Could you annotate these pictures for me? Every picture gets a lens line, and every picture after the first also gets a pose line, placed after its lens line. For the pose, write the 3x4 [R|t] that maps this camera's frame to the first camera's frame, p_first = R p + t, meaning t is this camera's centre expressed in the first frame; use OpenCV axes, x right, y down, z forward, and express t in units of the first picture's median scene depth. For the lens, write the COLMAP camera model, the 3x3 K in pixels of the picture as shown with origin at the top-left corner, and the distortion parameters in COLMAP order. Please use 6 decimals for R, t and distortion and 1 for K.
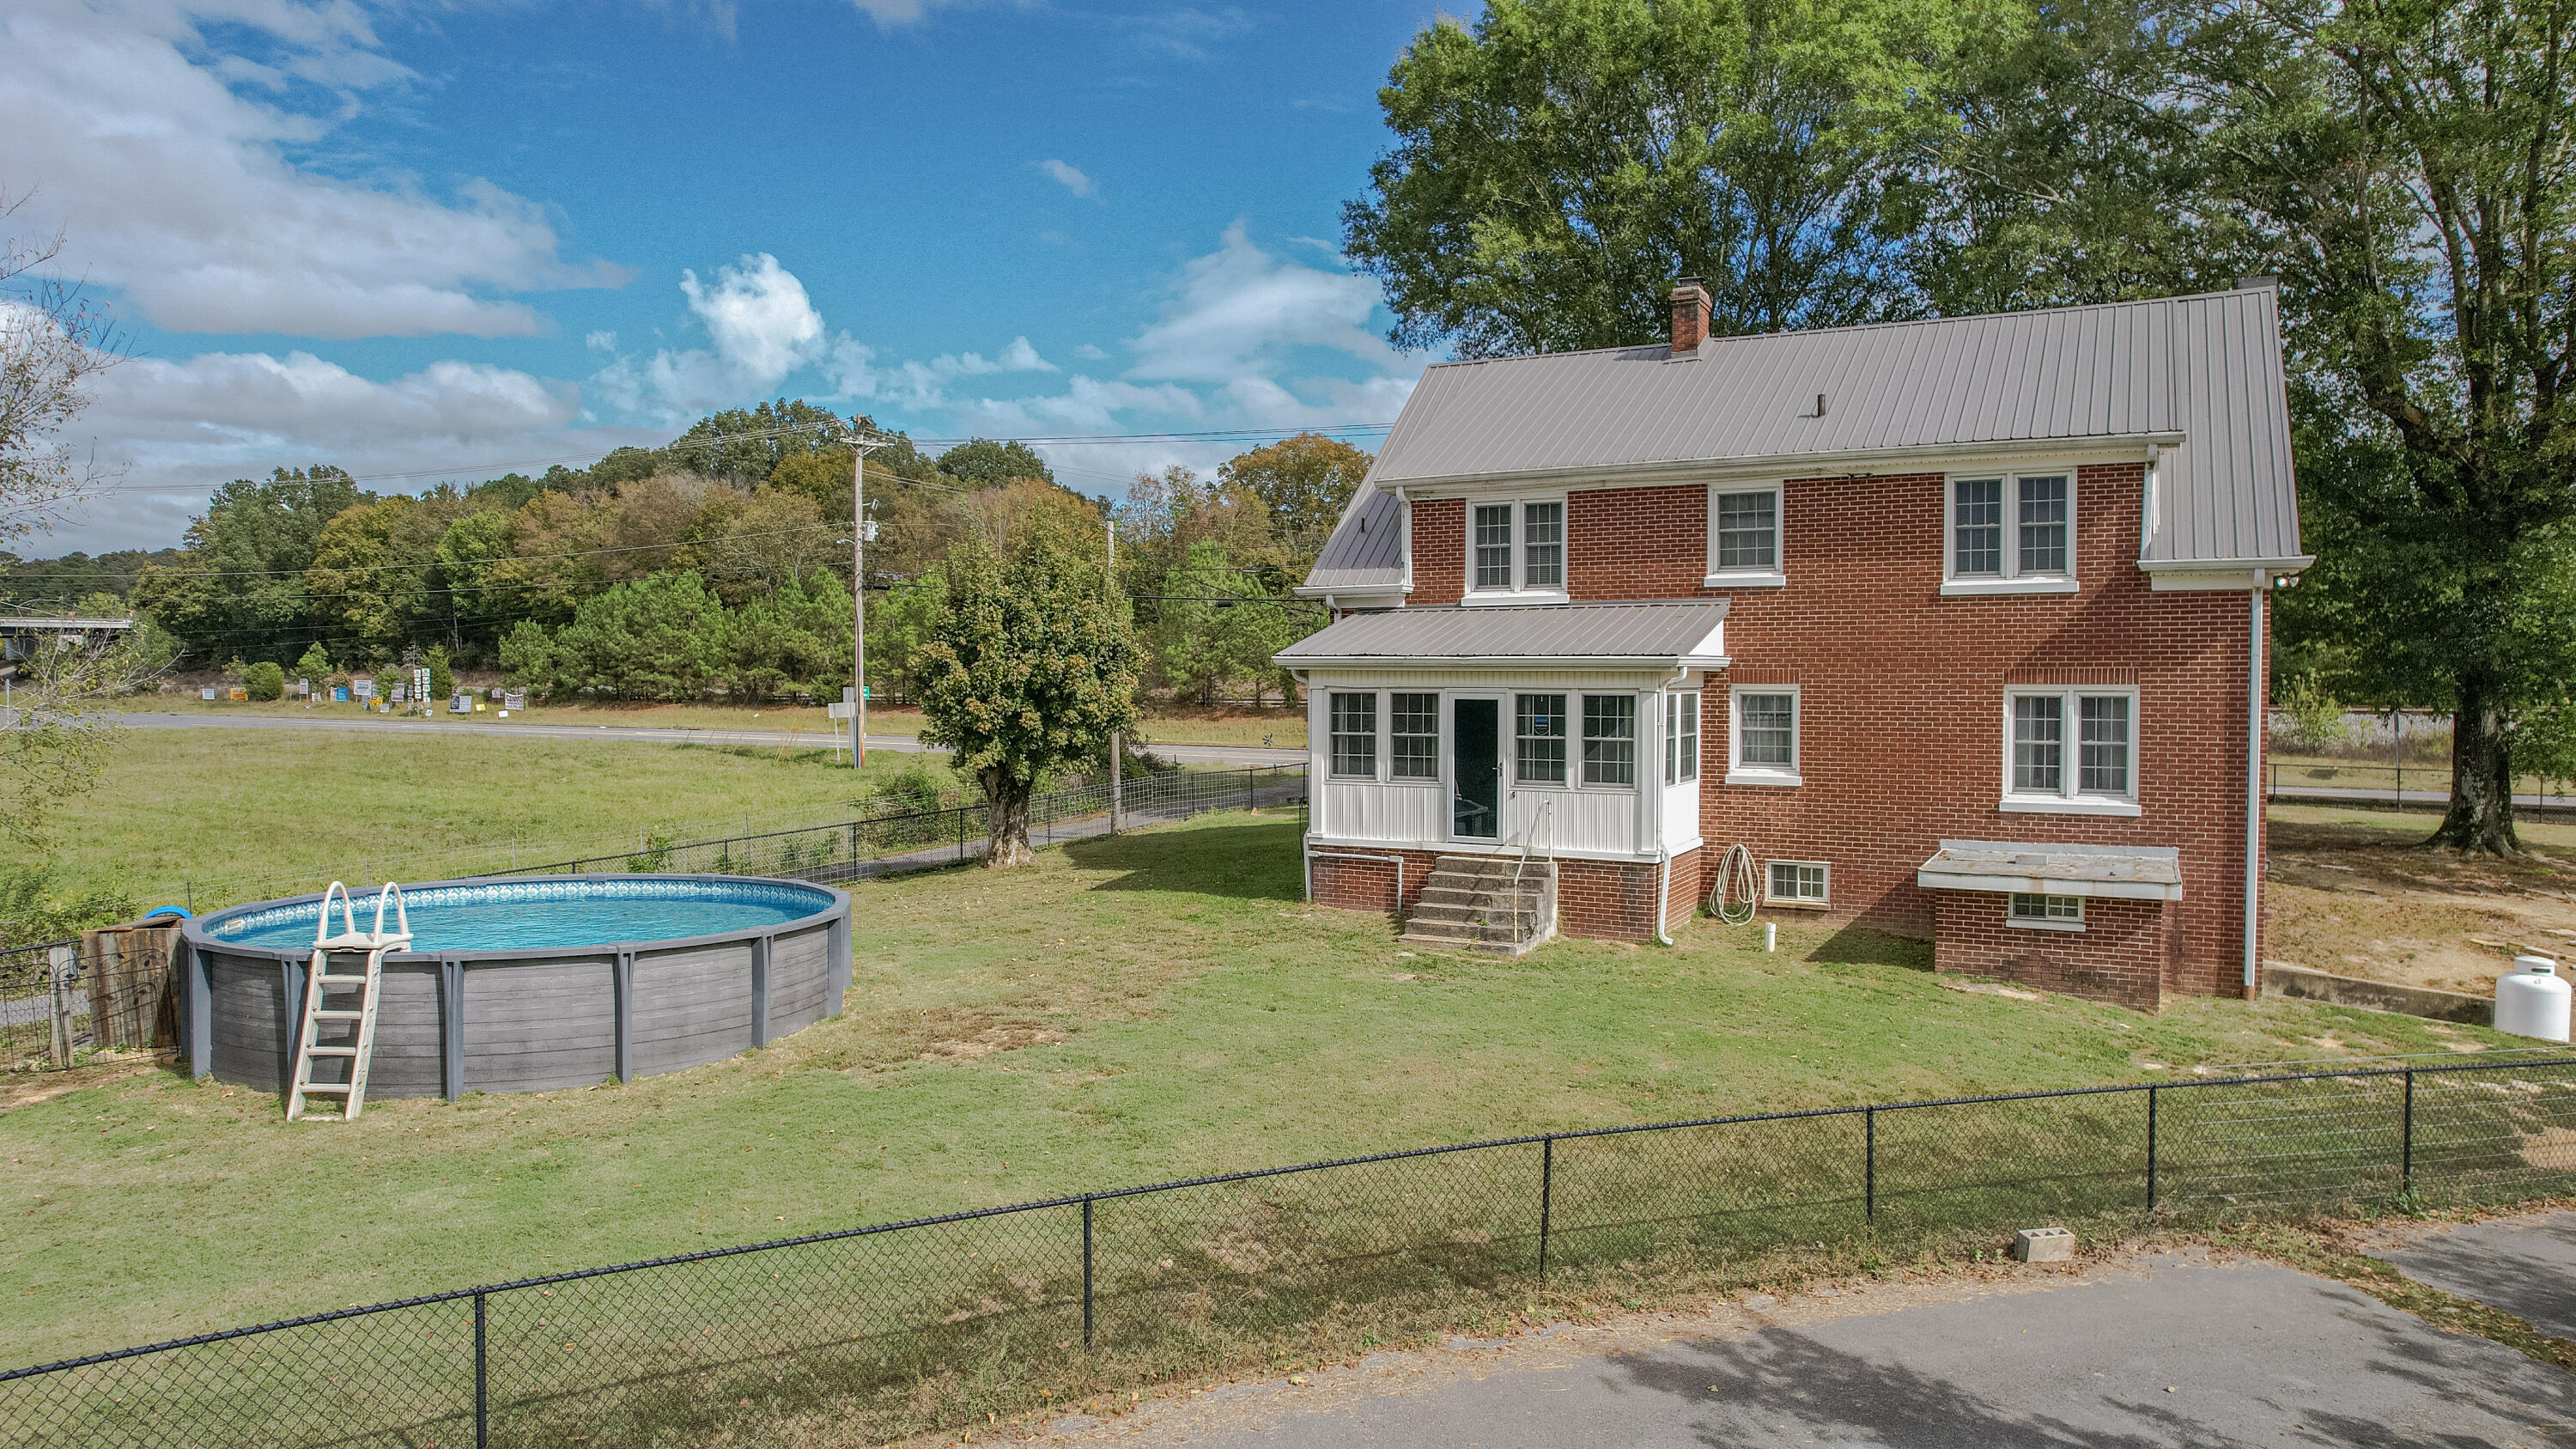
lens RADIAL K [[1648.1, 0, 1288.0], [0, 1648.1, 724.5], [0, 0, 1]] dist [-0.072114, 0.066352]
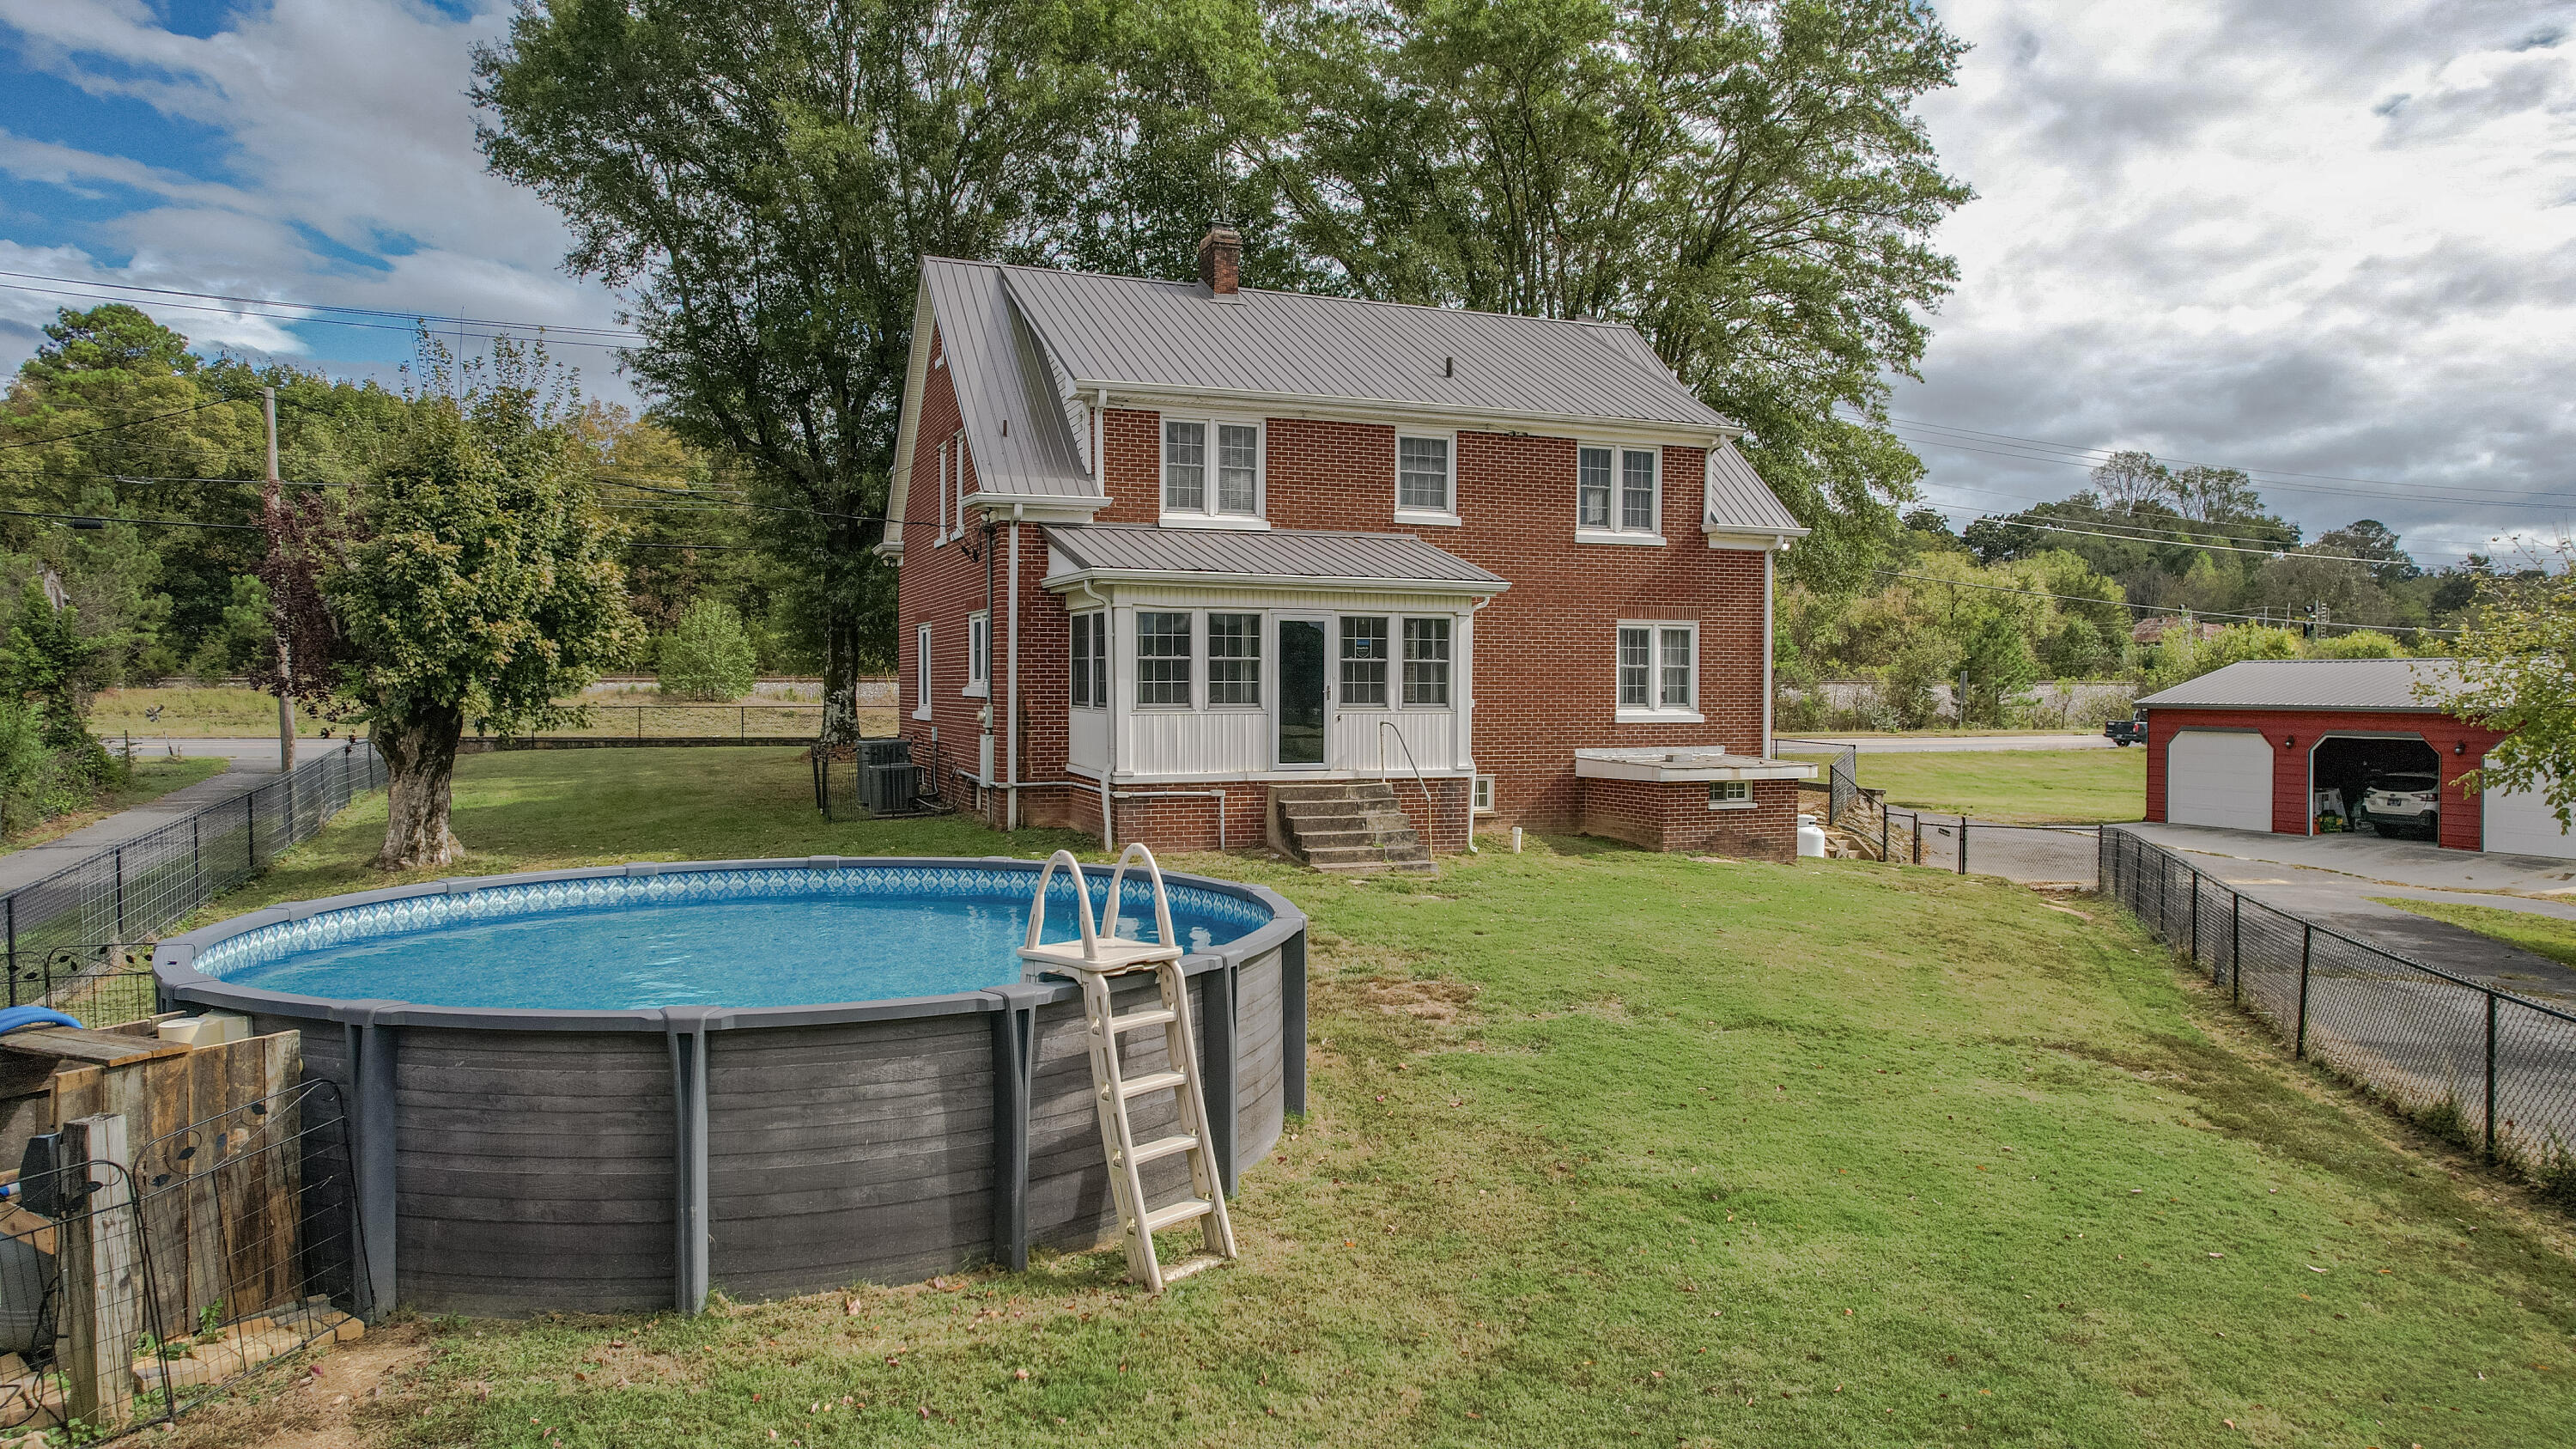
lens RADIAL K [[1648.1, 0, 1288.0], [0, 1648.1, 724.5], [0, 0, 1]] dist [-0.072114, 0.066352]
pose [[0.638196, -0.021752, 0.769567, -0.625047], [0.016277, 0.999759, 0.014761, 0.030421], [-0.769702, 0.003106, 0.638396, 0.381907]]
